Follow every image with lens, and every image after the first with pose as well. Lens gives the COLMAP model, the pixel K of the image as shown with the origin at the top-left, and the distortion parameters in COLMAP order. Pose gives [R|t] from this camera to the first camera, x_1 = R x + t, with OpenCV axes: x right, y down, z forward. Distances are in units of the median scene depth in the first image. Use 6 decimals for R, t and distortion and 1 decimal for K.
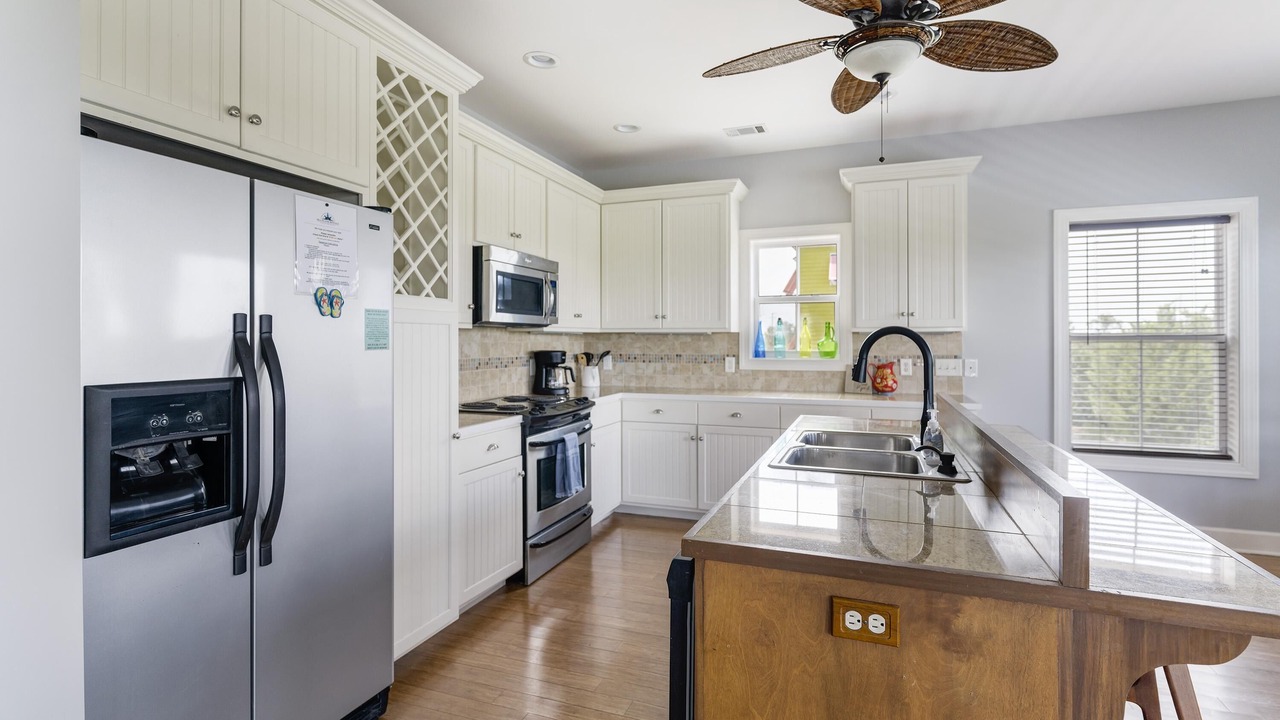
lens RADIAL K [[604.8, 0, 640.3], [0, 604.8, 347.3], [0, 0, 1]] dist [-0.000775, -0.000079]
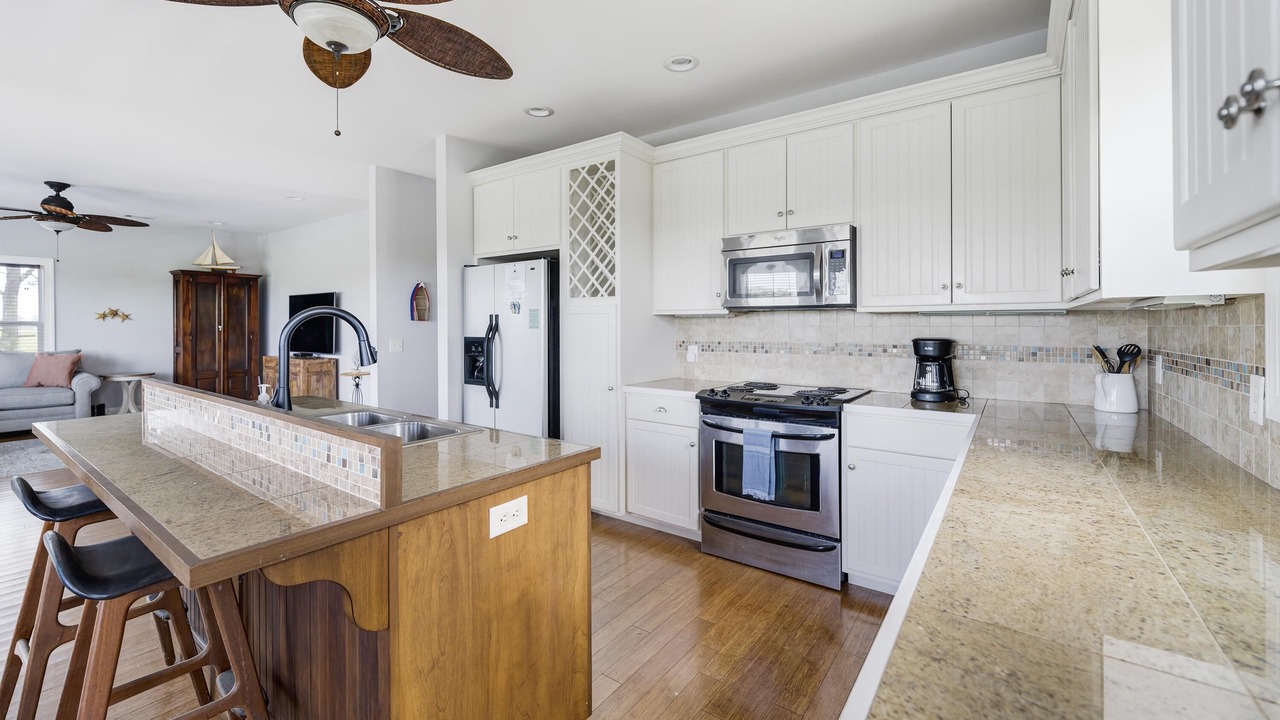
lens RADIAL K [[514.3, 0, 645.5], [0, 514.3, 336.5], [0, 0, 1]] dist [-0.001019, -0.000133]
pose [[-0.250242, 0.018771, -0.968001, 0.951274], [-0.013220, 0.999653, 0.022802, -0.011271], [0.968093, 0.018503, -0.249907, 1.489389]]
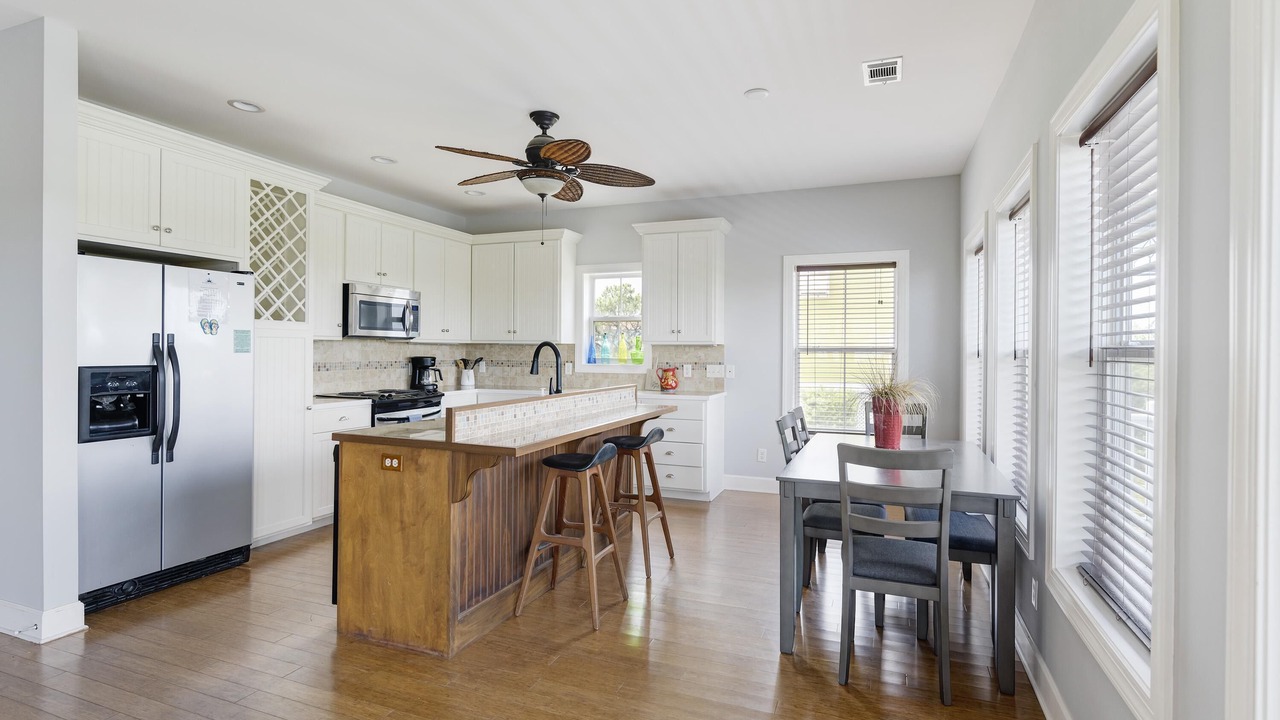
lens RADIAL K [[622.1, 0, 640.0], [0, 622.1, 360.0], [0, 0, 1]] dist [-0.002694, -0.000272]
pose [[0.999941, 0.007437, -0.007975, 0.616620], [-0.007410, 0.999967, 0.003365, 0.008650], [0.008000, -0.003306, 0.999963, -0.671598]]
